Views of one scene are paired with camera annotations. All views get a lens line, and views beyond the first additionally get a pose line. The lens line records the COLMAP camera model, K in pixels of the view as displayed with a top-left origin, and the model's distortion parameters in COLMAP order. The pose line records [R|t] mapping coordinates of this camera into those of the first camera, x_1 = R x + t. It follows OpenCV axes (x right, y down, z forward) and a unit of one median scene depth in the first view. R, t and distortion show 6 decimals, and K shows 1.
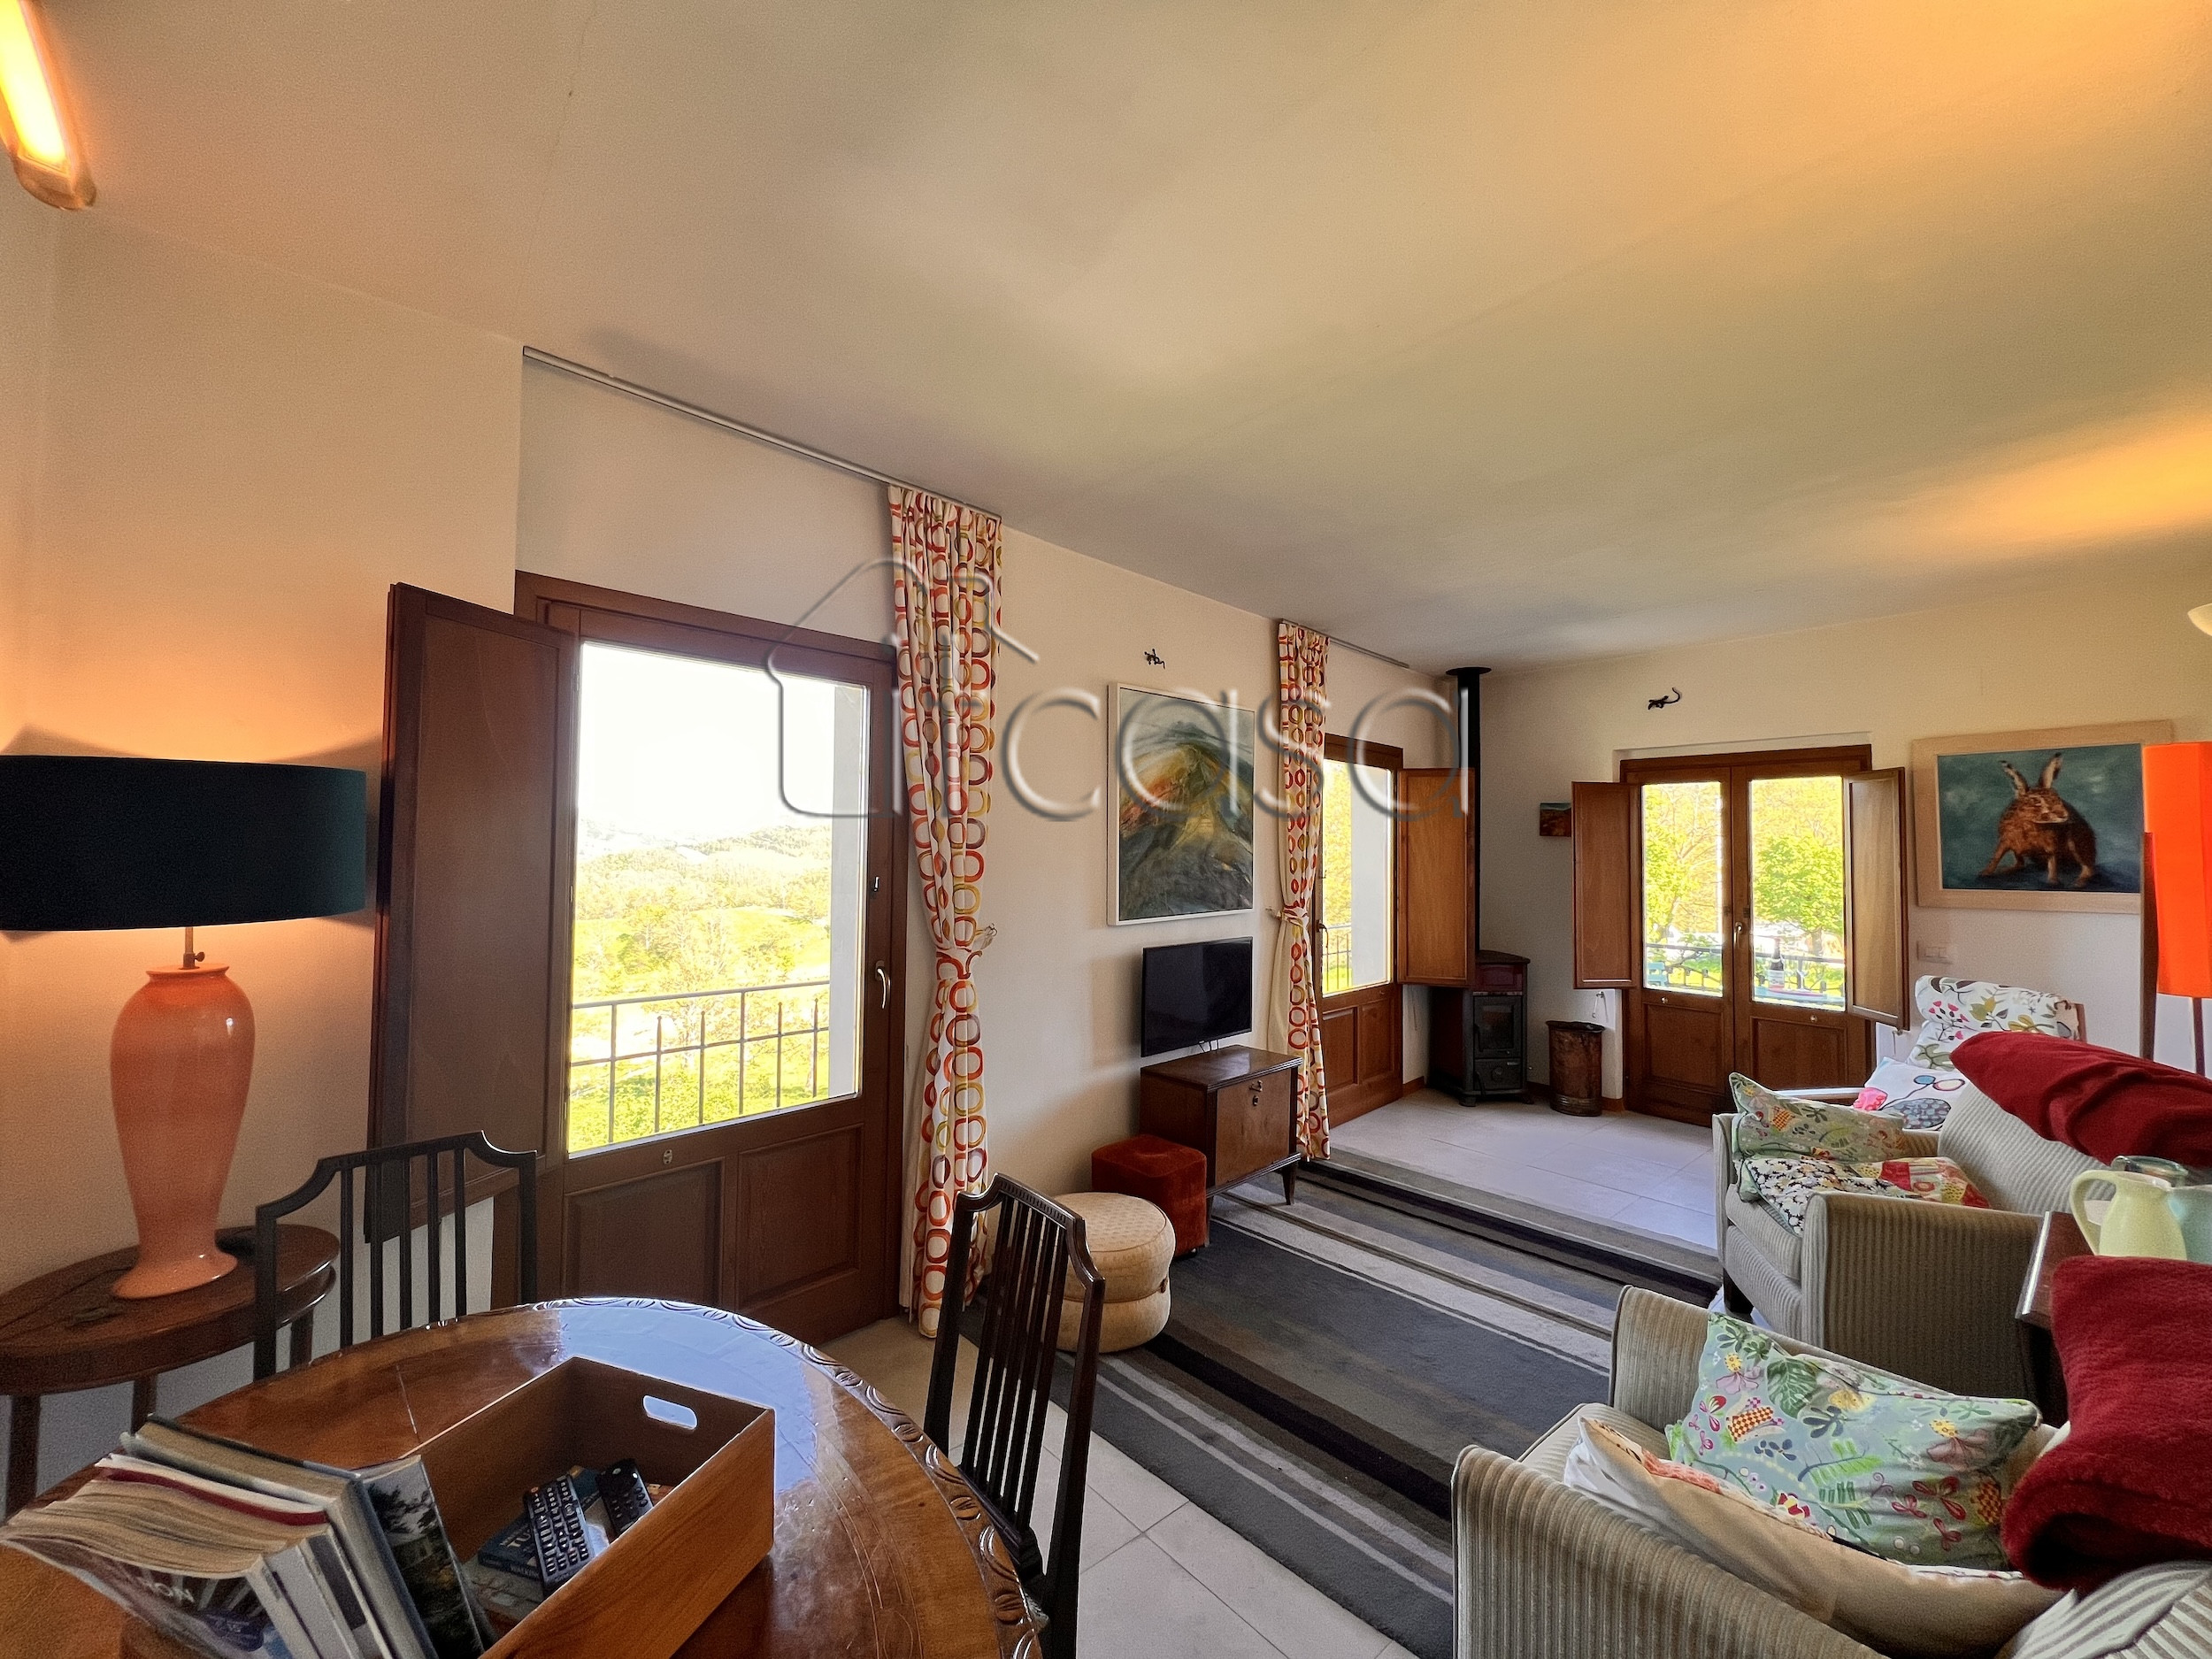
lens RADIAL K [[887.9, 0, 1108.4], [0, 887.9, 820.6], [0, 0, 1]] dist [-0.001463, 0.000375]
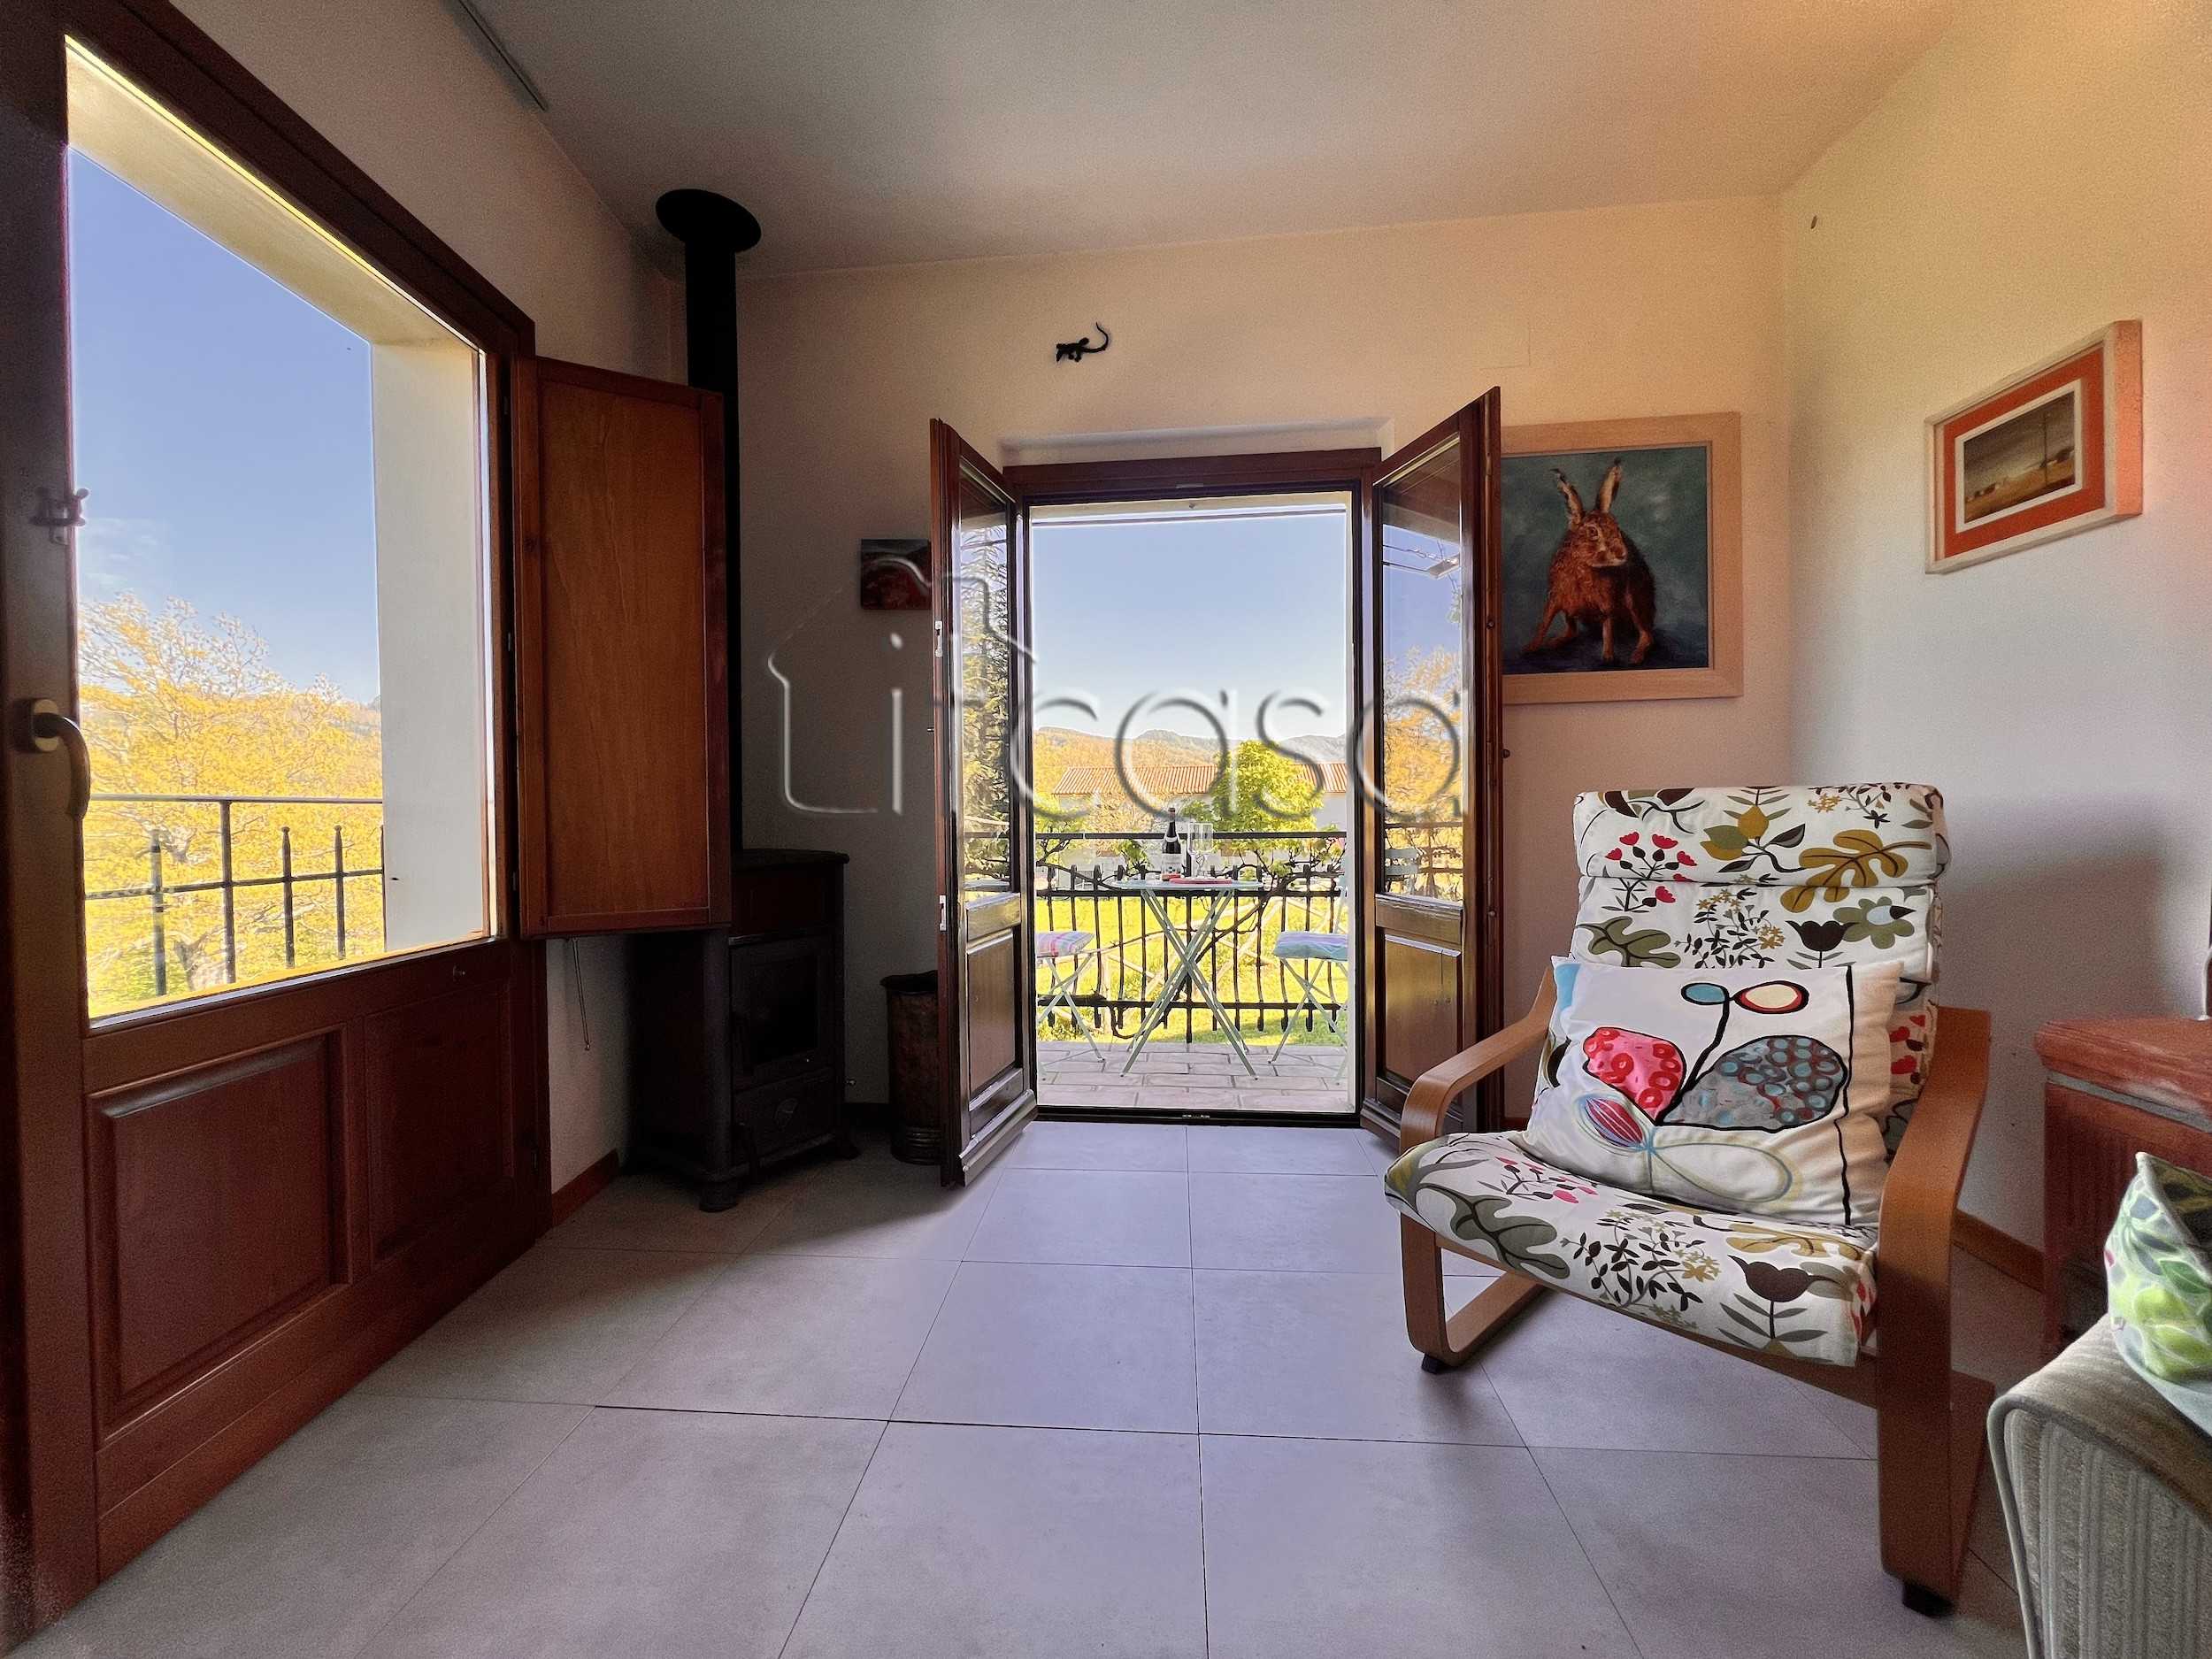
lens RADIAL K [[887.9, 0, 1102.7], [0, 887.9, 820.6], [0, 0, 1]] dist [-0.001463, 0.000375]
pose [[0.711931, -0.029720, 0.701621, 0.324126], [-0.003178, 0.998957, 0.045539, 0.156881], [-0.702243, -0.034650, 0.711094, 0.768665]]
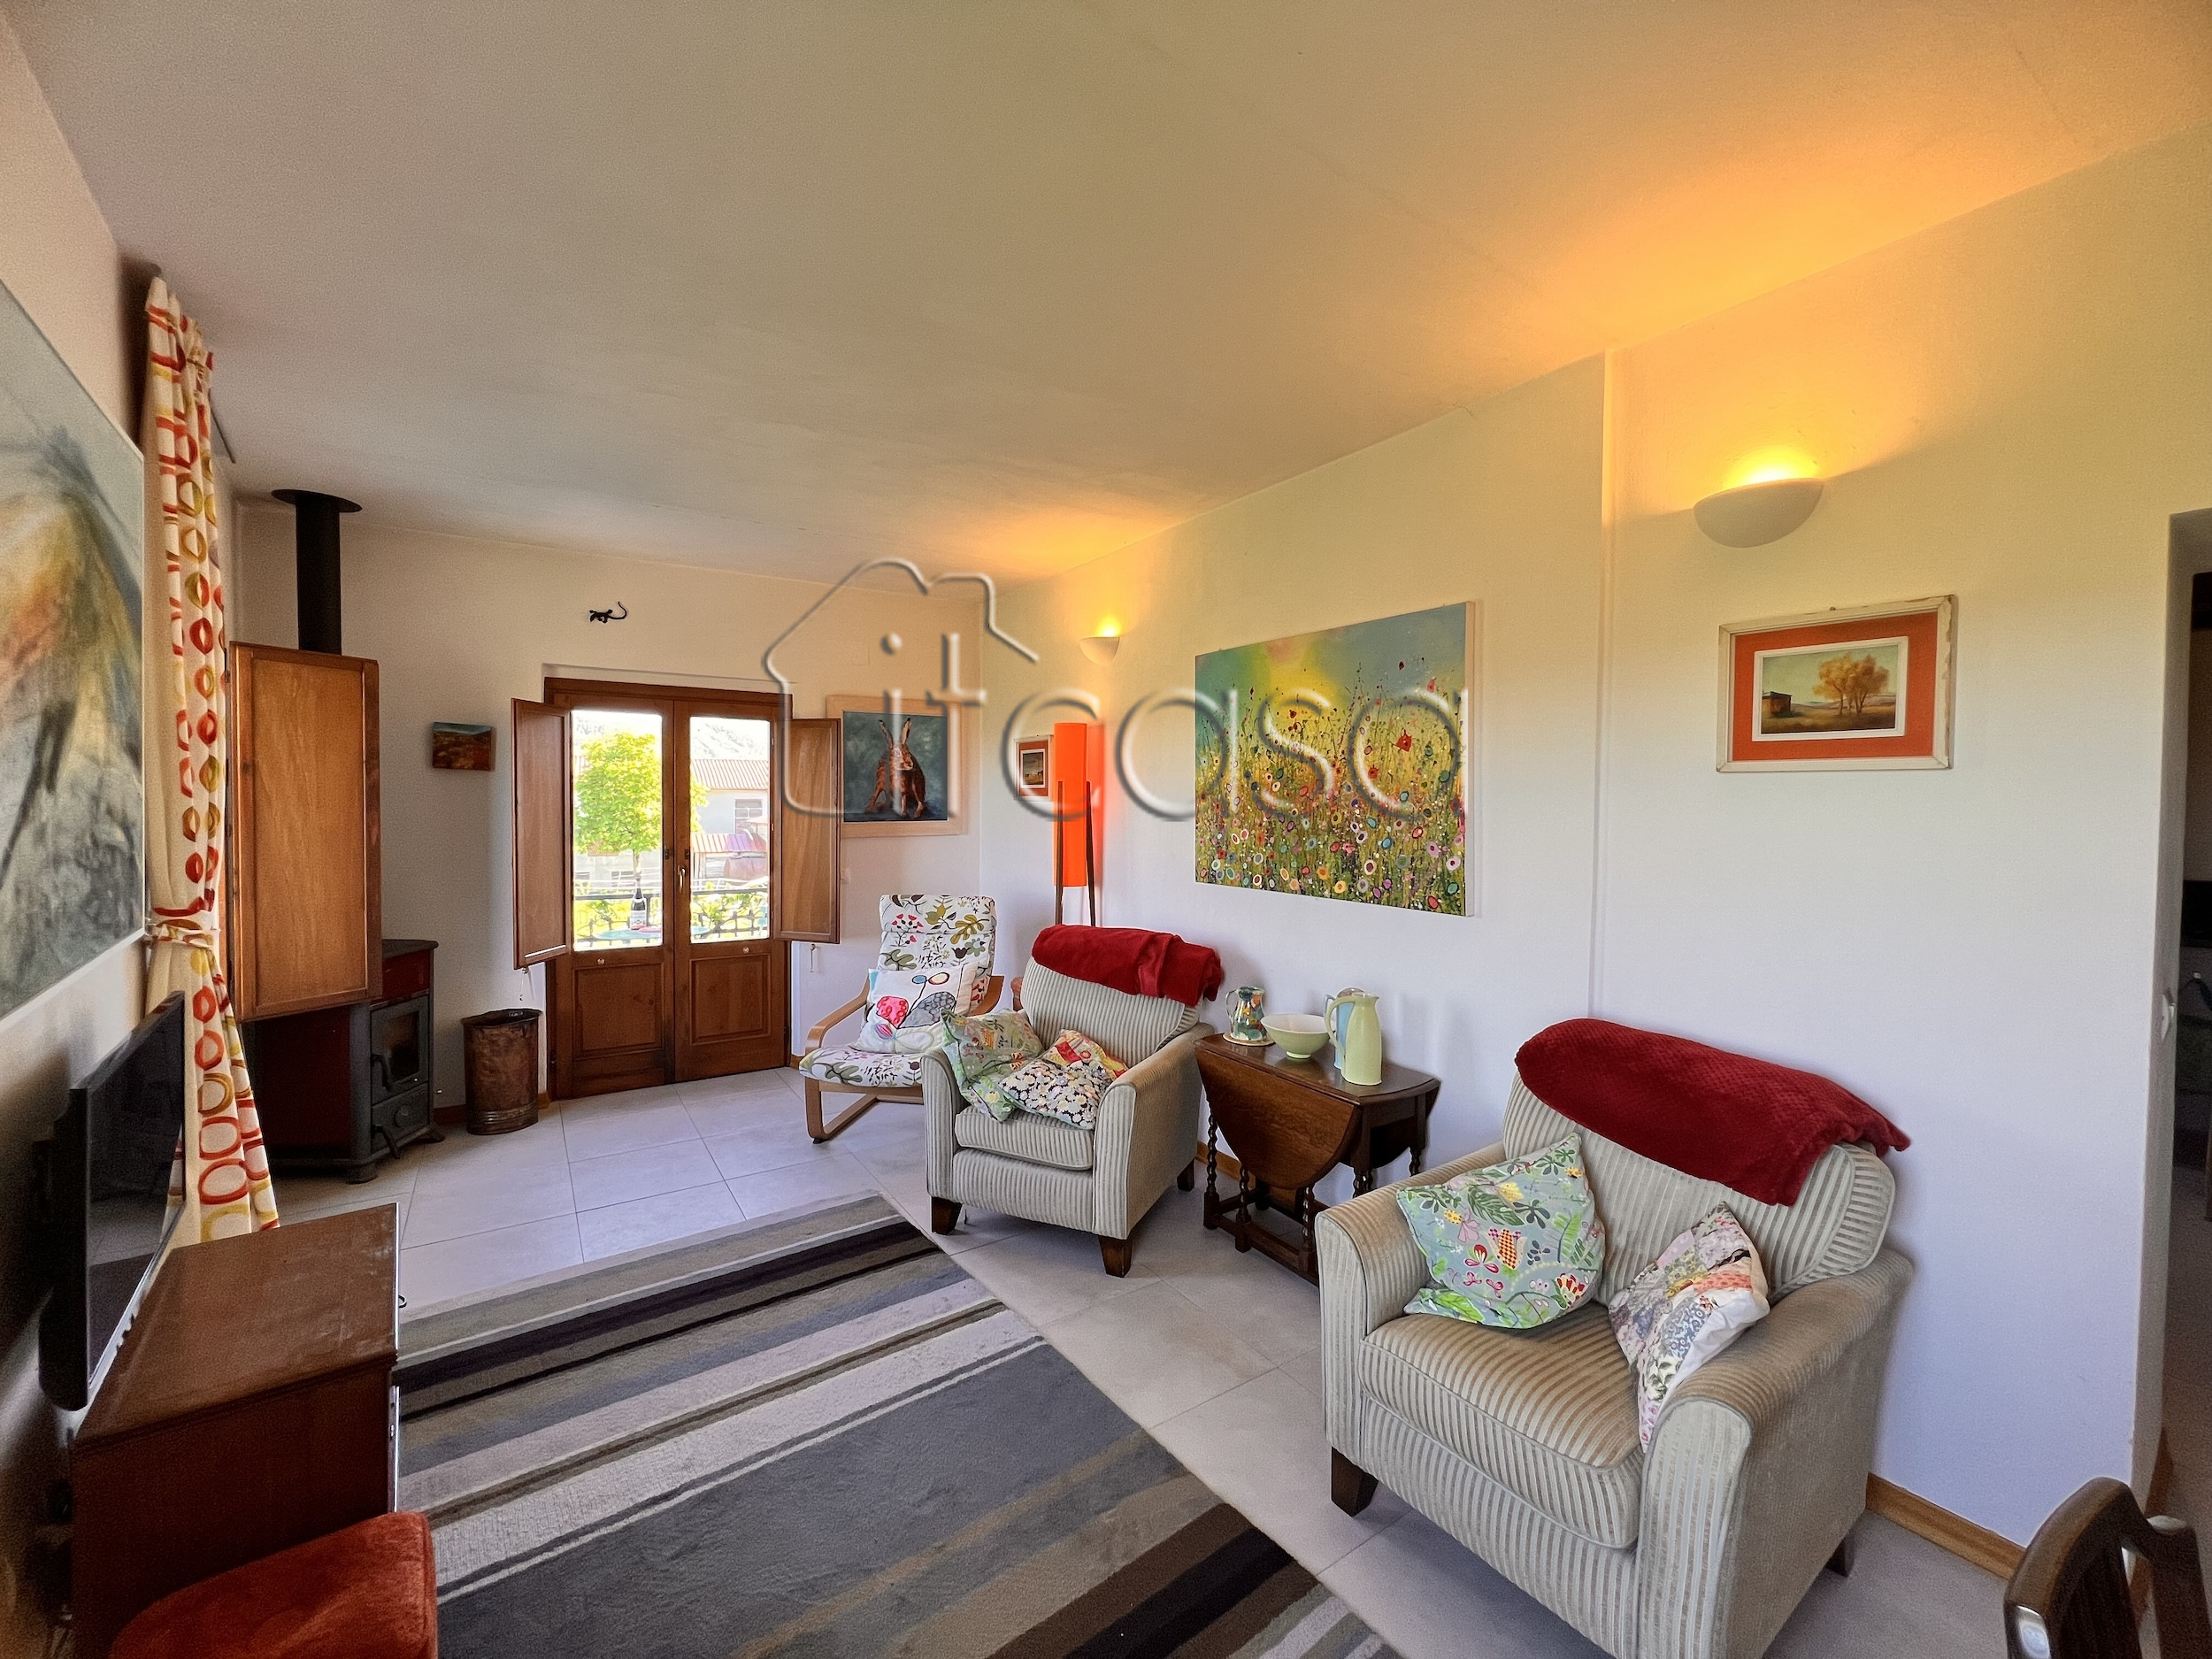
lens RADIAL K [[887.9, 0, 1101.2], [0, 887.9, 816.7], [0, 0, 1]] dist [-0.001463, 0.000375]
pose [[0.127396, -0.029981, 0.991399, -0.215692], [-0.040344, 0.998559, 0.035381, 0.013400], [-0.991031, -0.044504, 0.126003, 0.522188]]
